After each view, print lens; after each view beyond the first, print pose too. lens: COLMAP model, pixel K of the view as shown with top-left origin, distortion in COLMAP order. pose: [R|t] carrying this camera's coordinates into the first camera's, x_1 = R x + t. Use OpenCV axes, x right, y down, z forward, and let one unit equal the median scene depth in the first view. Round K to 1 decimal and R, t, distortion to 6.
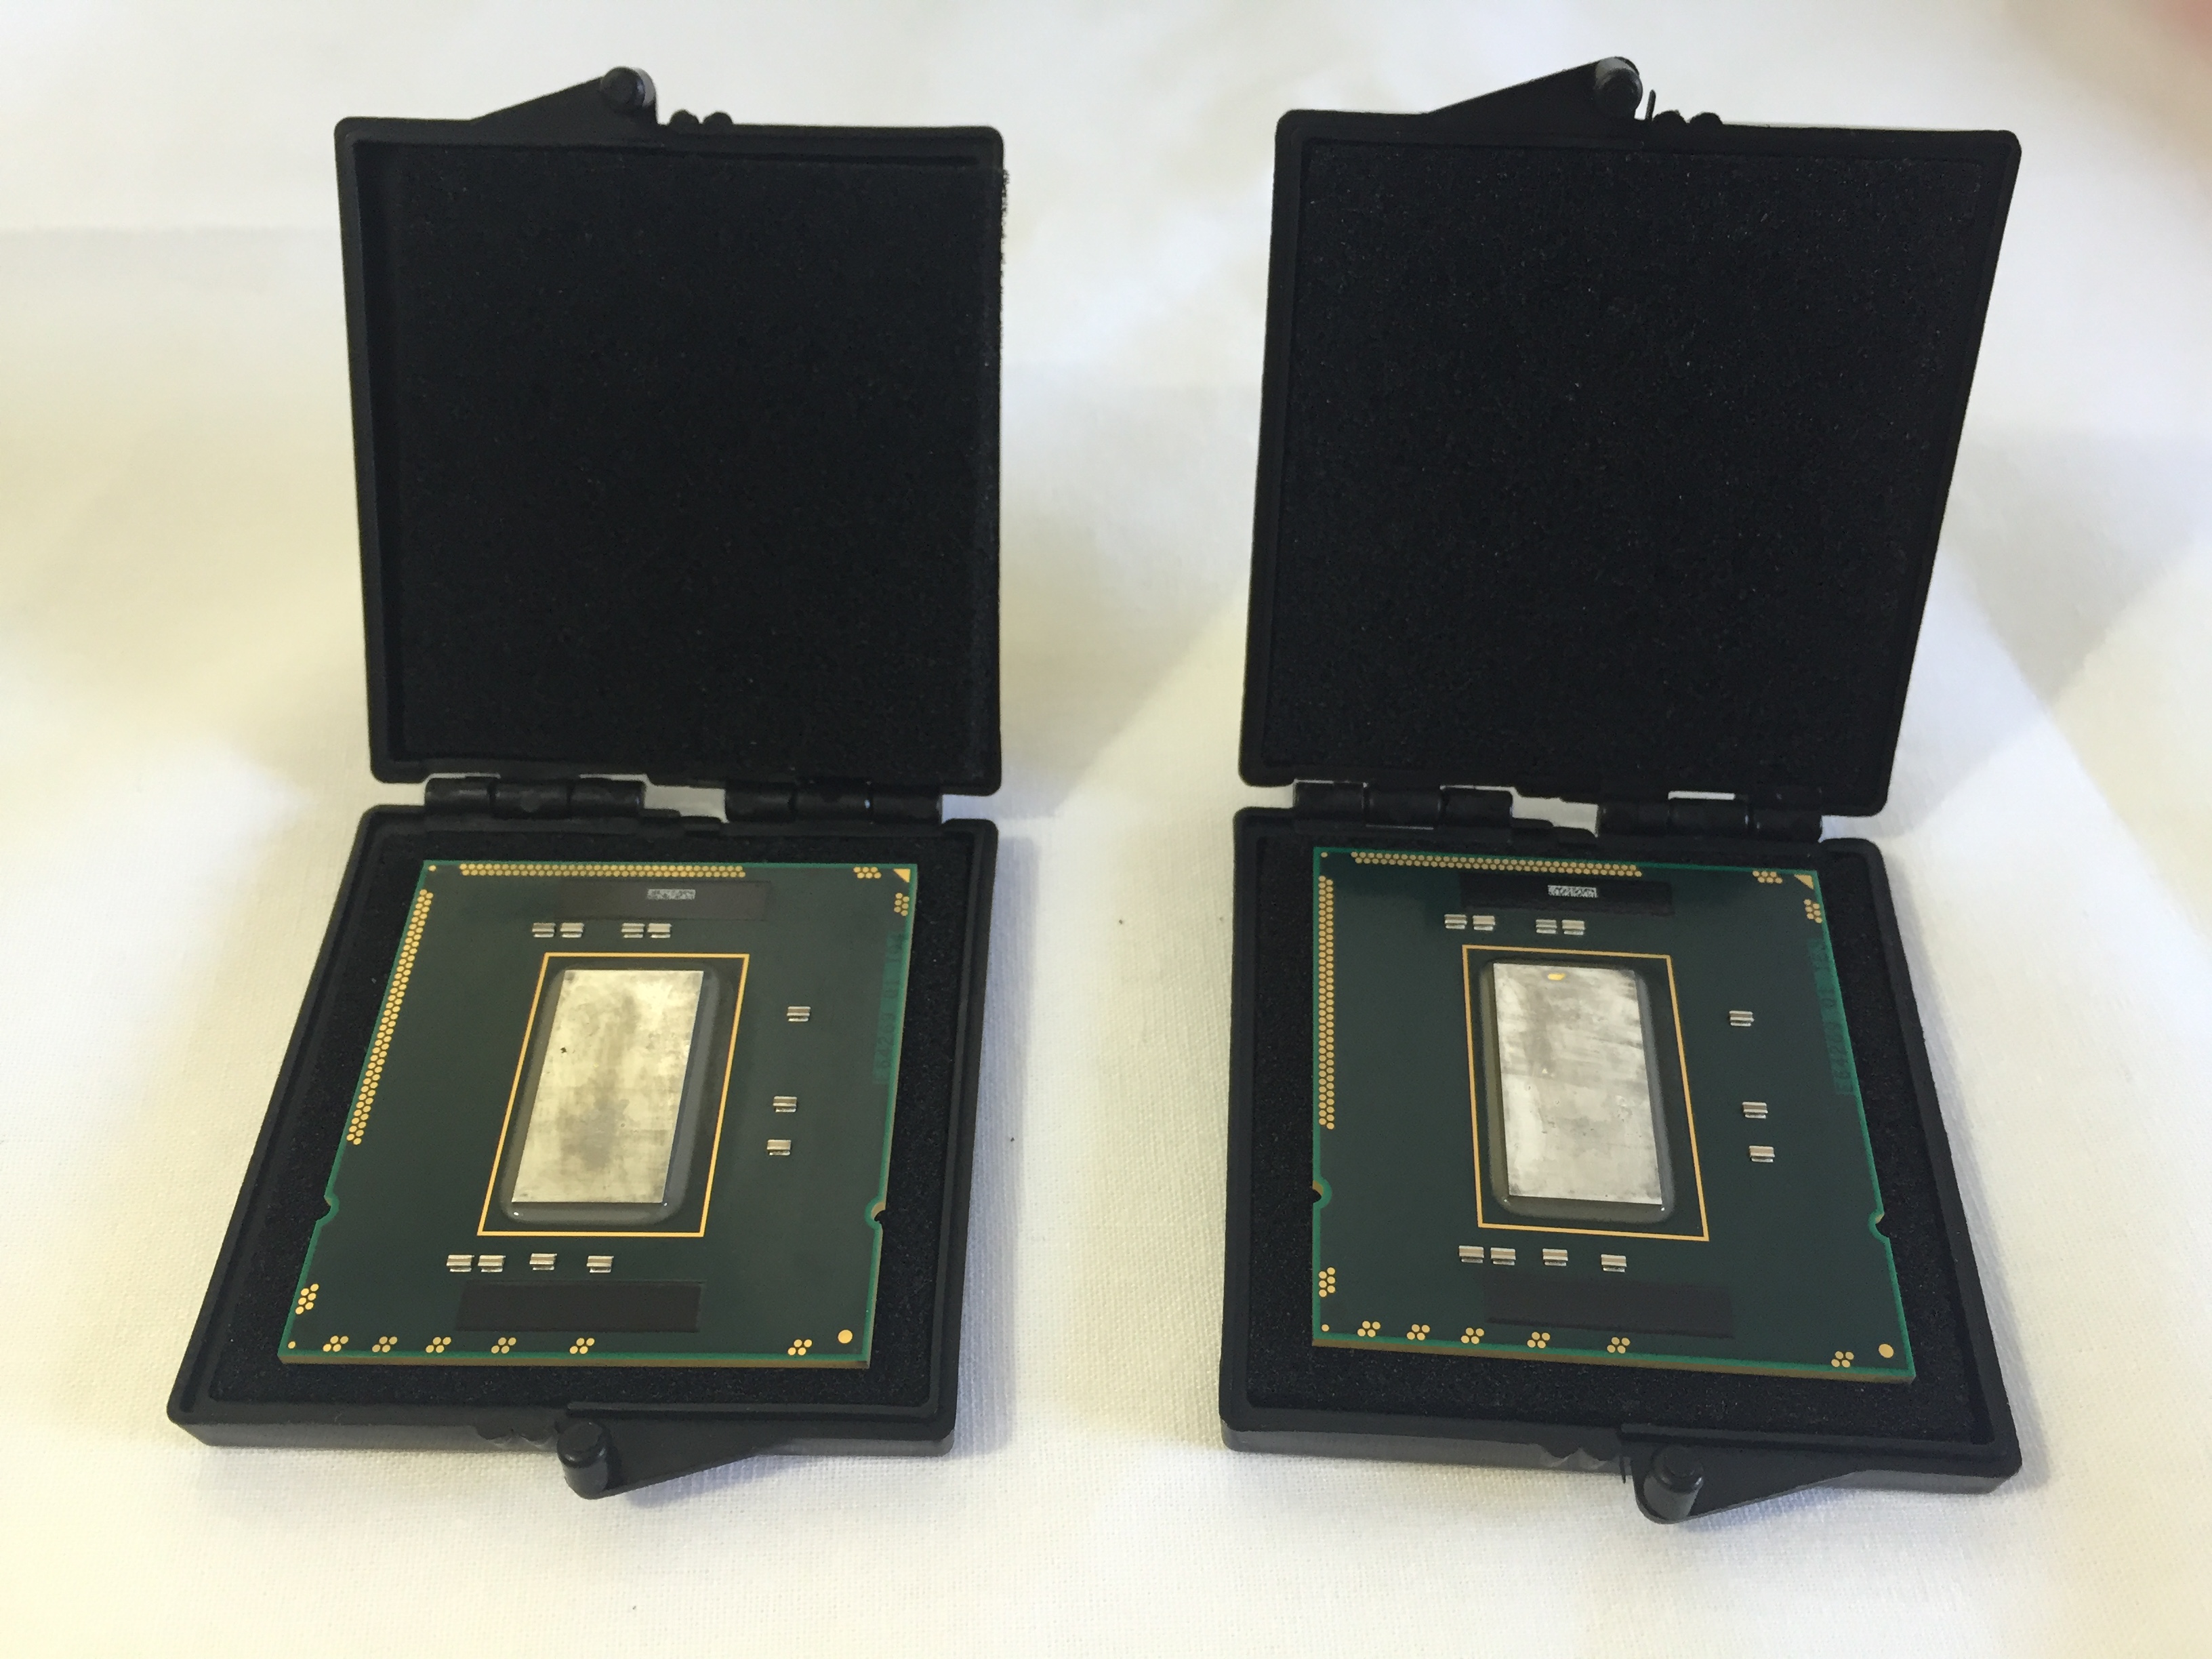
lens RADIAL K [[2016.8, 0, 1091.1], [0, 2016.8, 809.0], [0, 0, 1]] dist [0.040416, 0.000000]
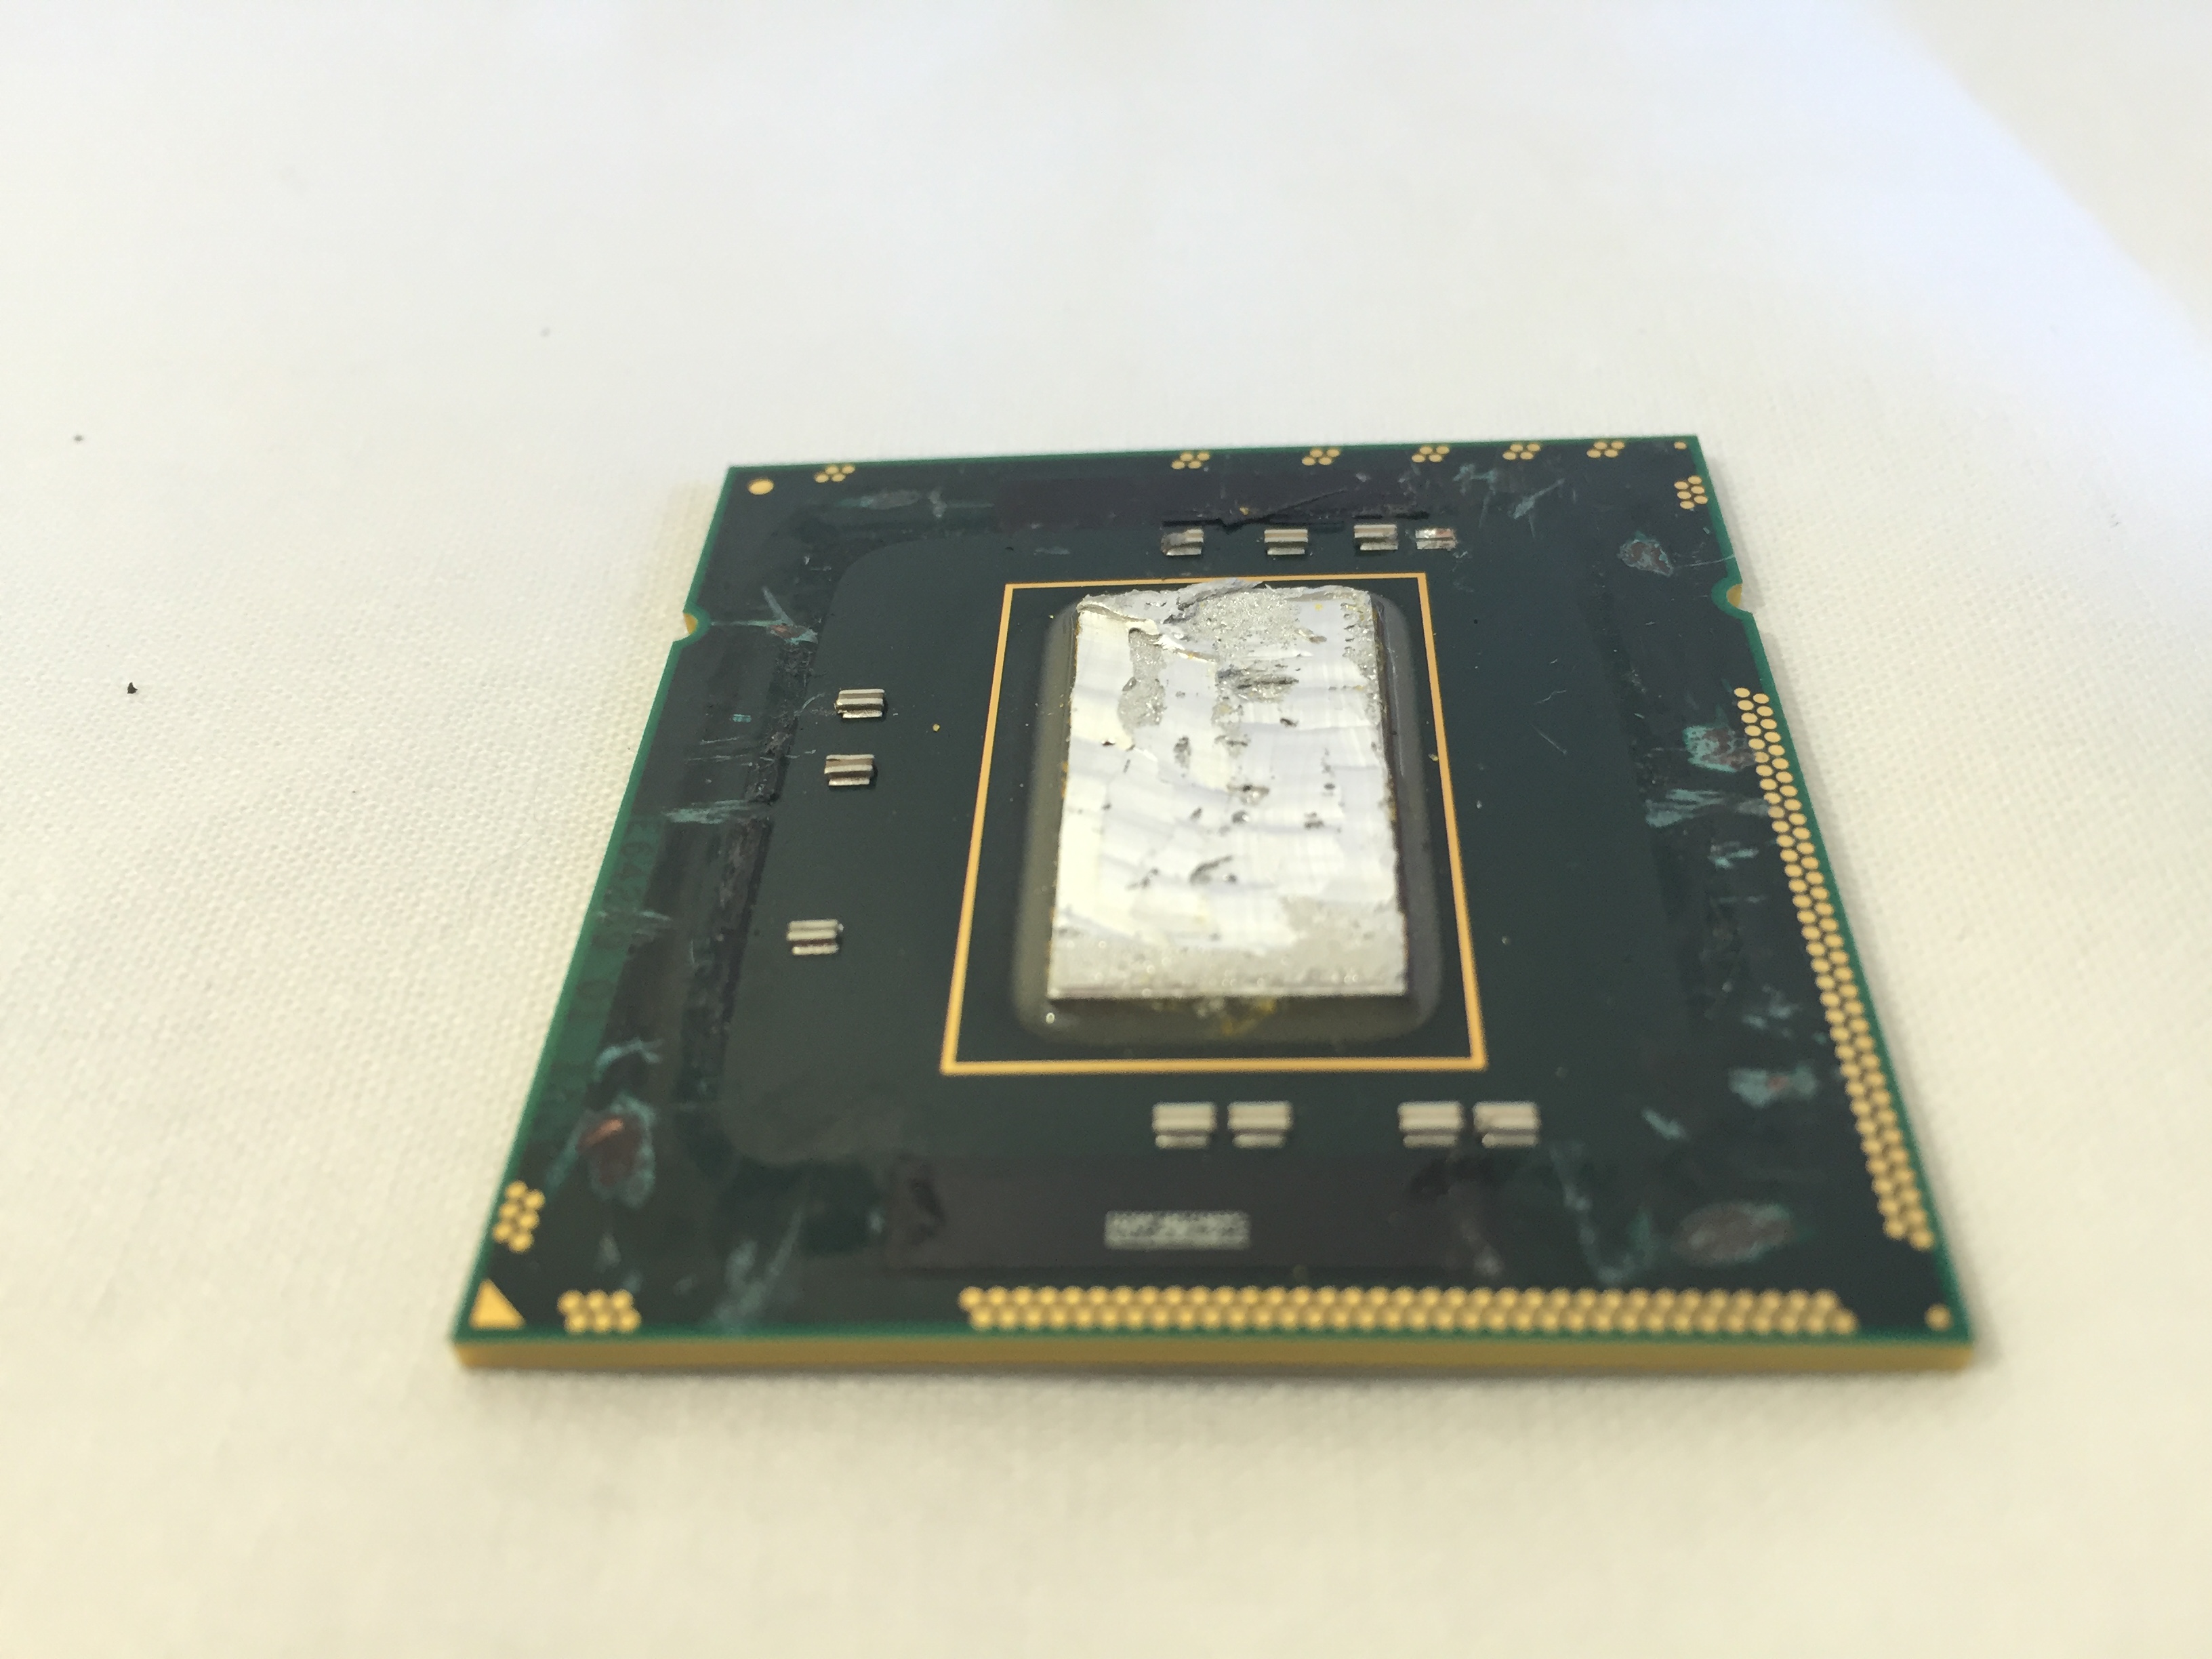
lens RADIAL K [[2016.8, 0, 1084.0], [0, 2016.8, 829.3], [0, 0, 1]] dist [0.040416, 0.000000]
pose [[-0.996774, 0.070634, 0.038112, 0.258657], [0.032179, -0.083304, 0.996005, -0.325985], [0.073526, 0.994018, 0.080762, 0.991611]]
